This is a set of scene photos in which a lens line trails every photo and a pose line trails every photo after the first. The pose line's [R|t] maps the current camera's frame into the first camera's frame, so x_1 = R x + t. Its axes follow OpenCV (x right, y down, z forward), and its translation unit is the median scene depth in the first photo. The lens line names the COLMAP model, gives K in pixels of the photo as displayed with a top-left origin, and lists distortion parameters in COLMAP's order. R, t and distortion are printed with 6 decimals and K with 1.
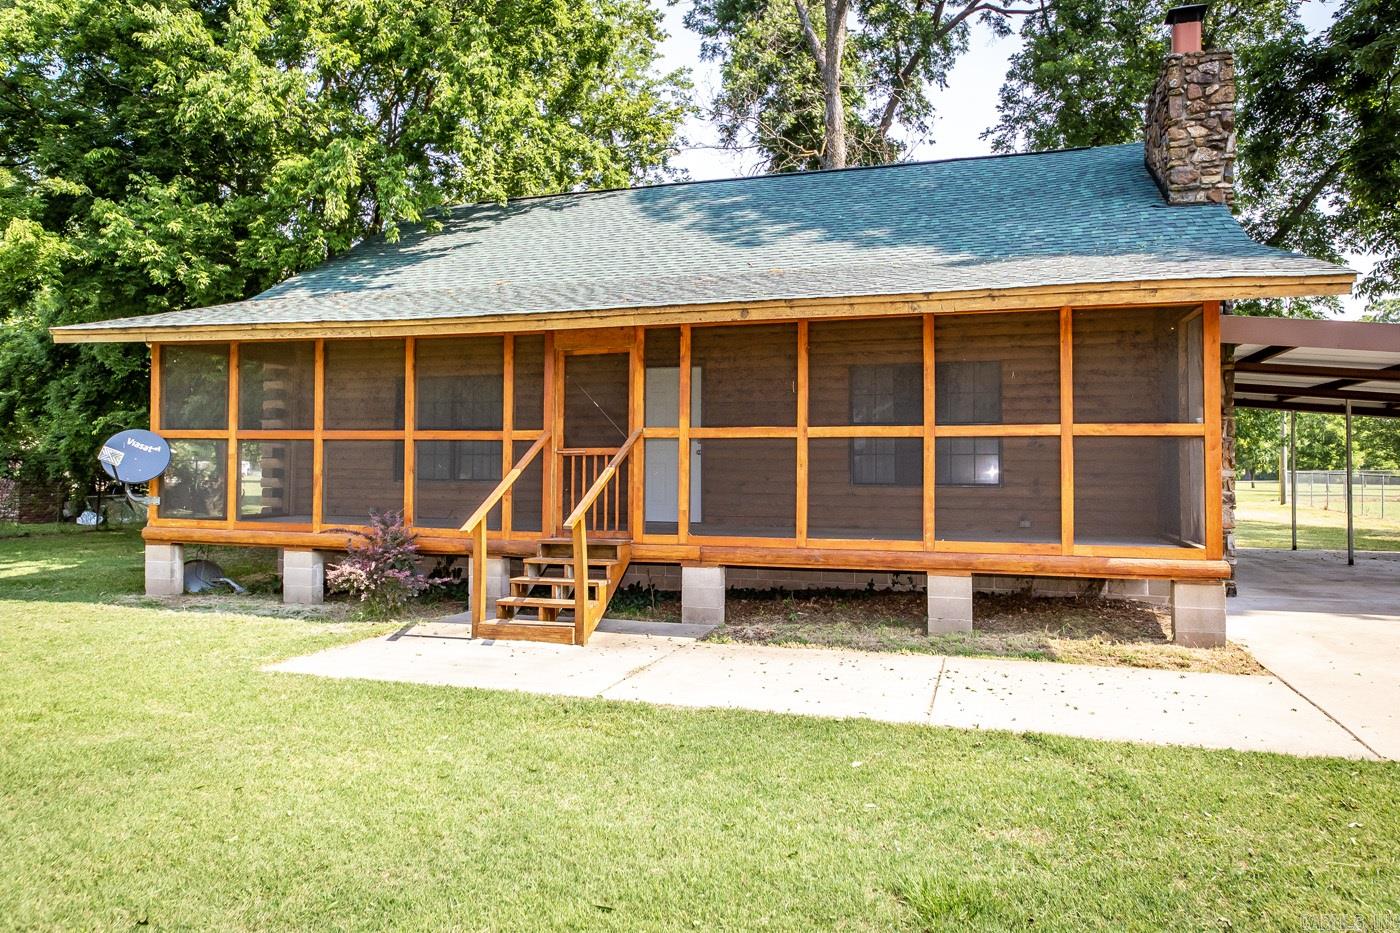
lens RADIAL K [[927.1, 0, 702.6], [0, 927.1, 467.3], [0, 0, 1]] dist [-0.021494, -0.000214]
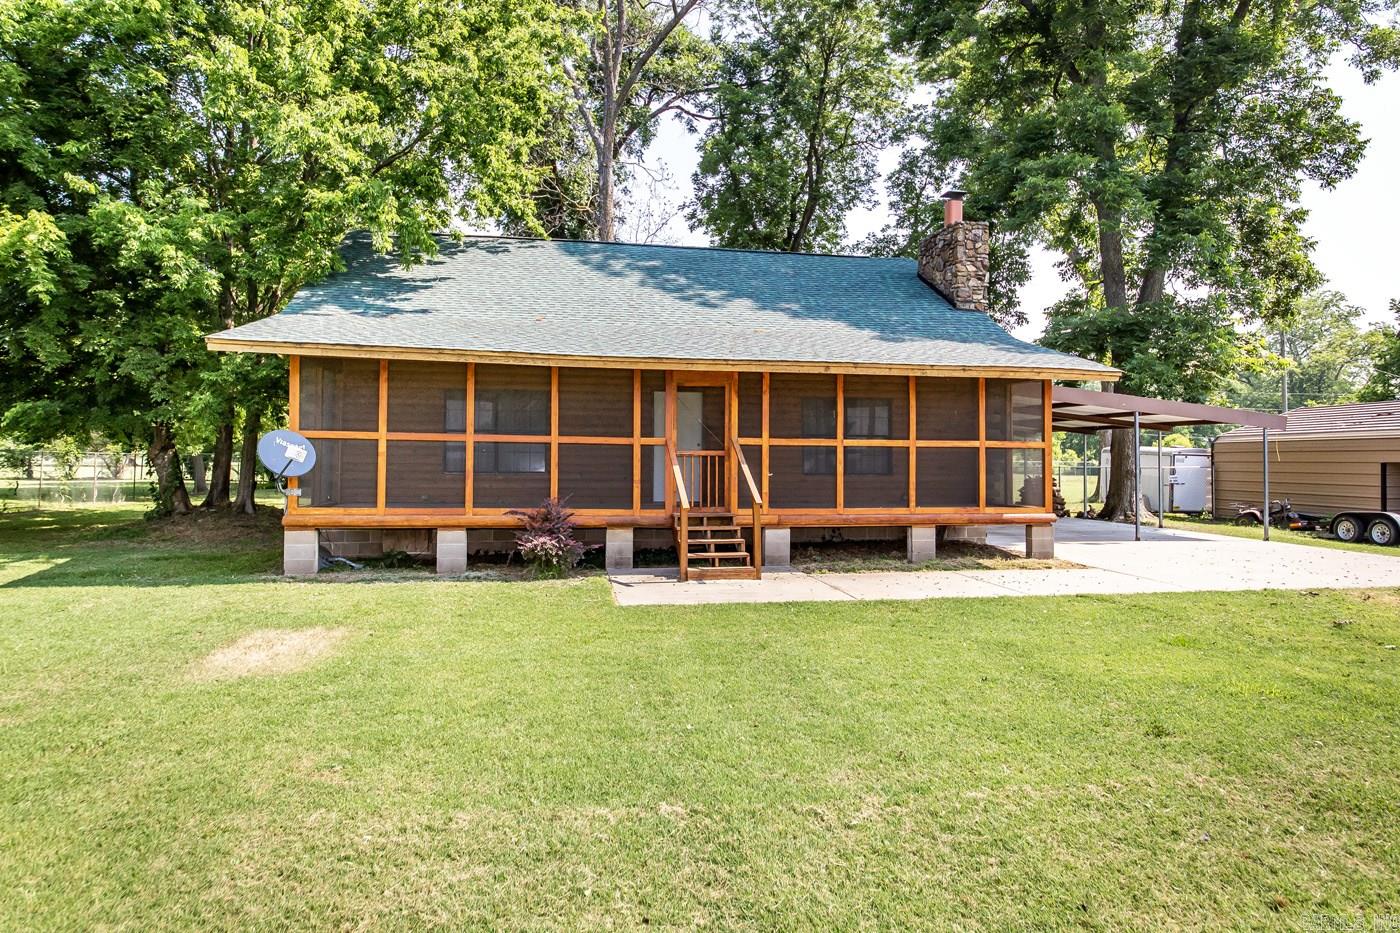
lens RADIAL K [[794.1, 0, 700.2], [0, 794.1, 461.9], [0, 0, 1]] dist [-0.027503, -0.000341]
pose [[0.891583, 0.000522, 0.452856, -0.602800], [-0.005378, 0.999941, 0.009436, -0.013383], [-0.452825, -0.010848, 0.891534, -0.100393]]
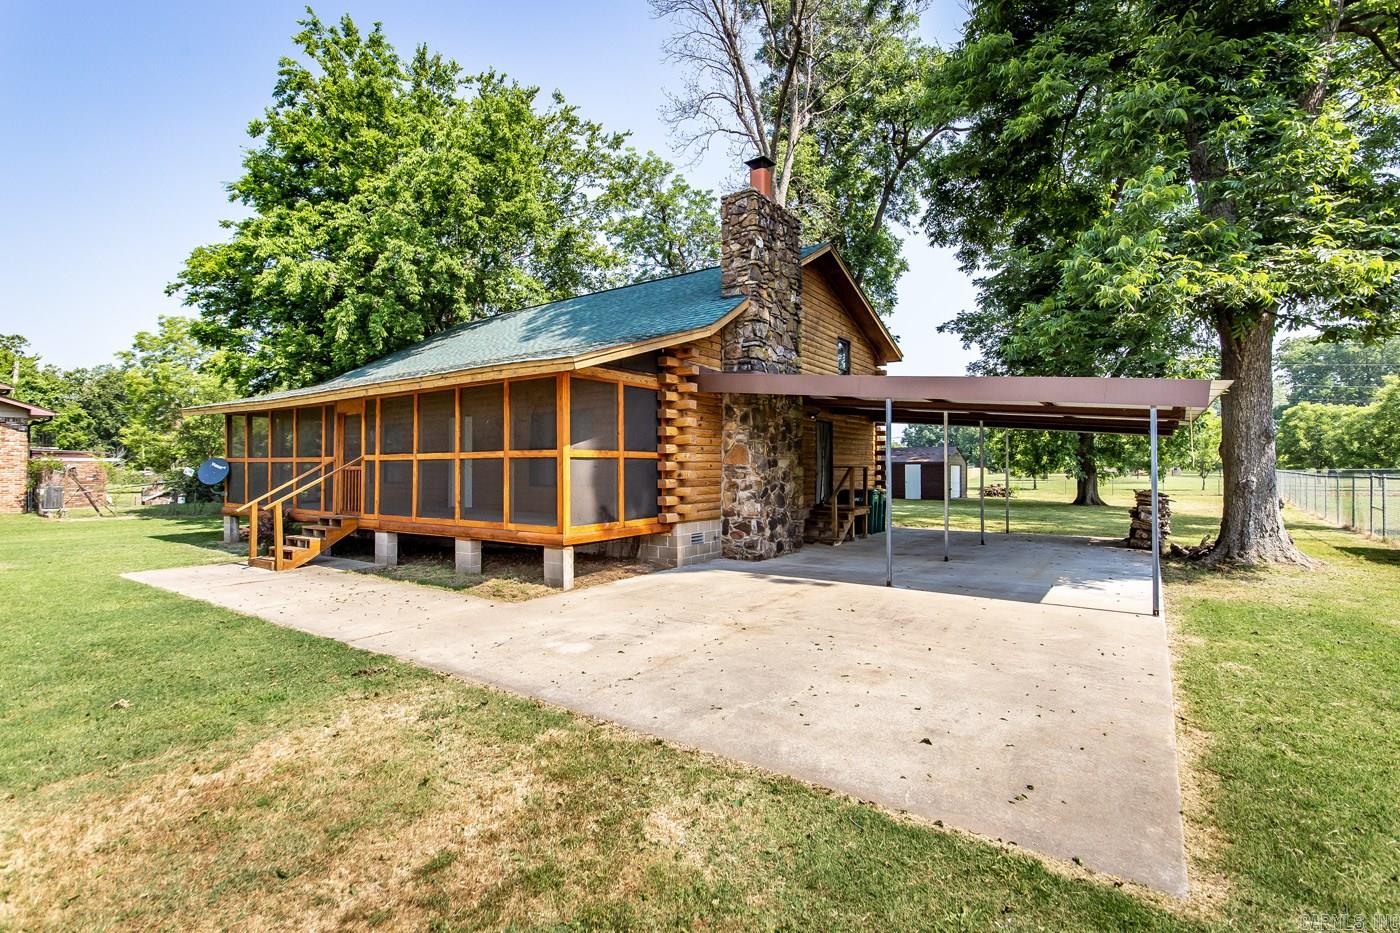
lens RADIAL K [[634.8, 0, 696.9], [0, 634.8, 472.0], [0, 0, 1]] dist [0.007705, 0.000208]
pose [[0.953142, -0.005911, -0.302465, 0.806592], [0.006813, 0.999975, 0.001927, -0.006357], [0.302446, -0.003897, 0.953159, 0.005227]]
